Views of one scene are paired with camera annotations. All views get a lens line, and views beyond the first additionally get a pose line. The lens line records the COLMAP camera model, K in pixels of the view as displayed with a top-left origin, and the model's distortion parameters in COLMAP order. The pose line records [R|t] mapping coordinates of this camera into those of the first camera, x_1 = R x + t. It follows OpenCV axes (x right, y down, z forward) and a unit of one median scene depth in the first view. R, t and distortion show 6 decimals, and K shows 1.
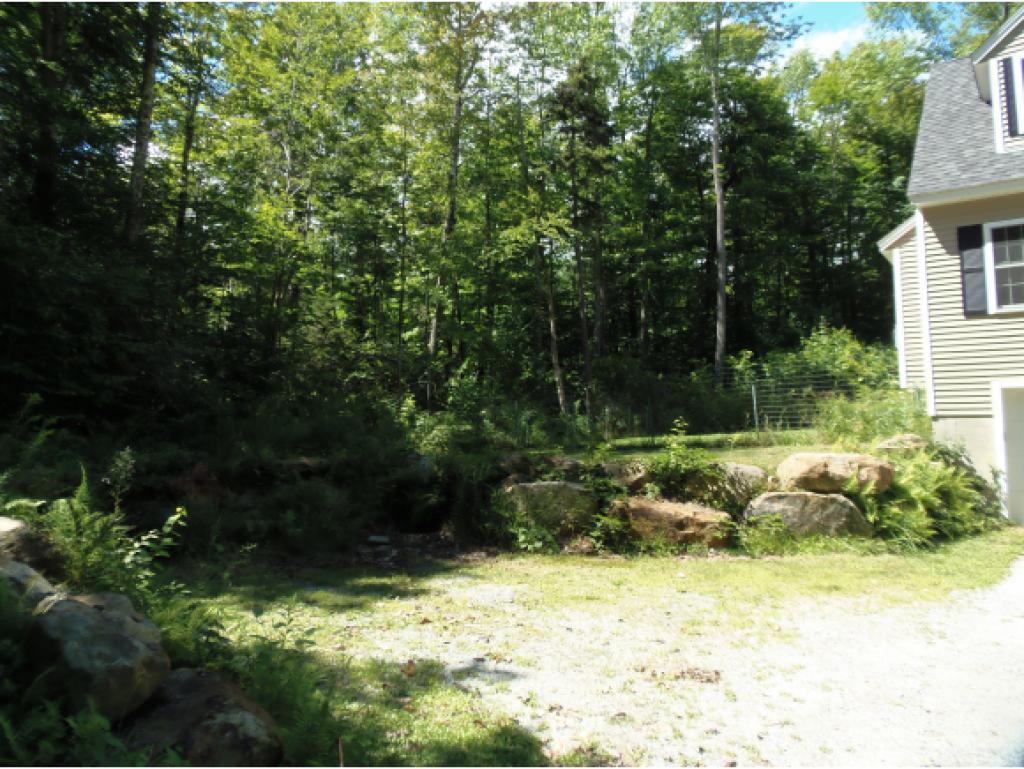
lens RADIAL K [[753.5, 0, 467.0], [0, 753.5, 346.6], [0, 0, 1]] dist [-0.008940, -0.012655]
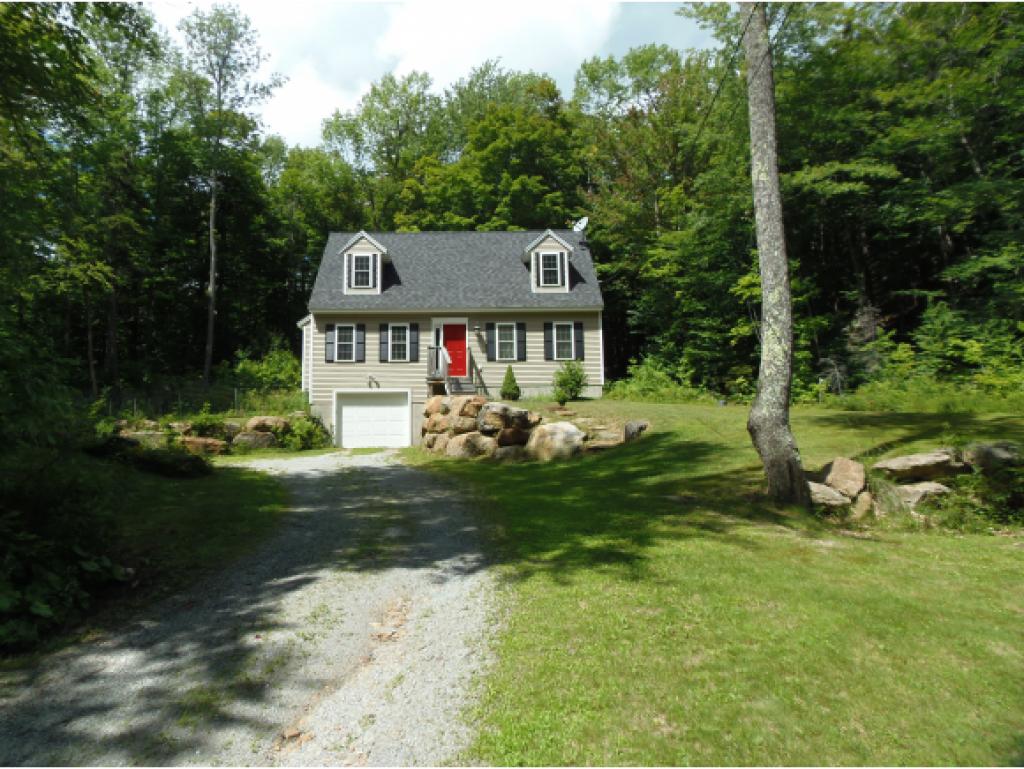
lens RADIAL K [[753.5, 0, 490.3], [0, 753.5, 364.3], [0, 0, 1]] dist [-0.008940, -0.012655]
pose [[0.757805, 0.040218, 0.651241, -0.586737], [-0.061051, 0.998090, 0.009403, -0.102206], [-0.649619, -0.046885, 0.758813, -1.361454]]
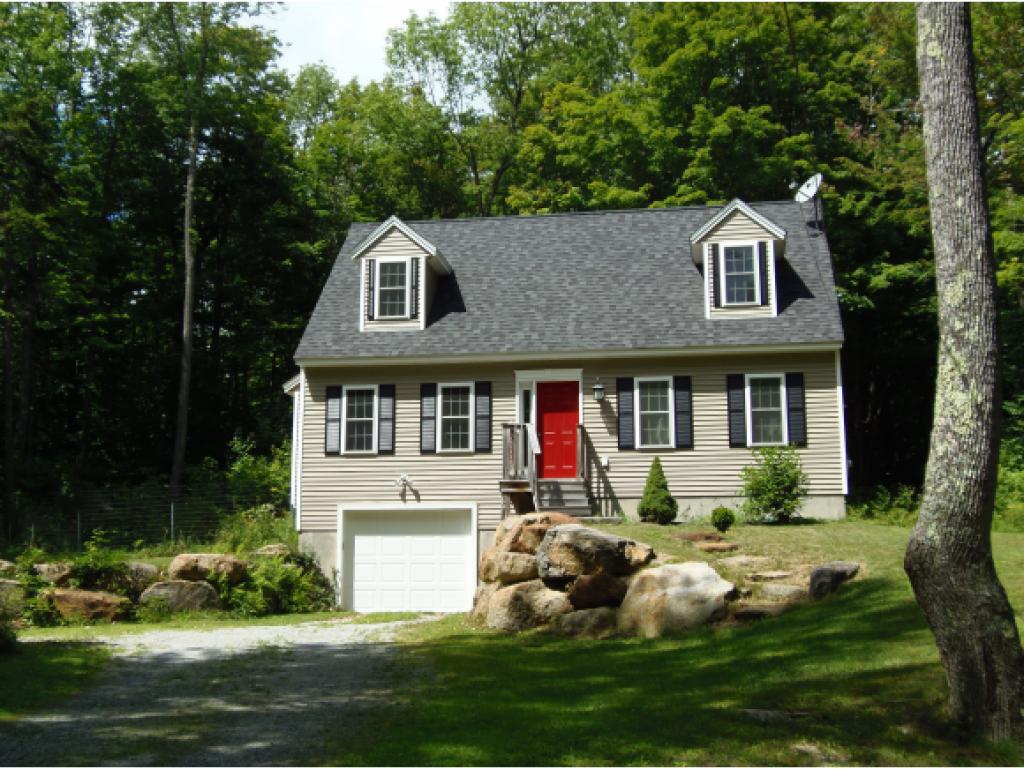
lens RADIAL K [[1371.2, 0, 502.8], [0, 1371.2, 378.5], [0, 0, 1]] dist [0.006259, 0.000000]
pose [[0.865967, 0.063639, 0.496036, -0.317608], [-0.048324, 0.997877, -0.043658, -0.098277], [-0.497762, 0.013836, 0.867204, -1.462784]]
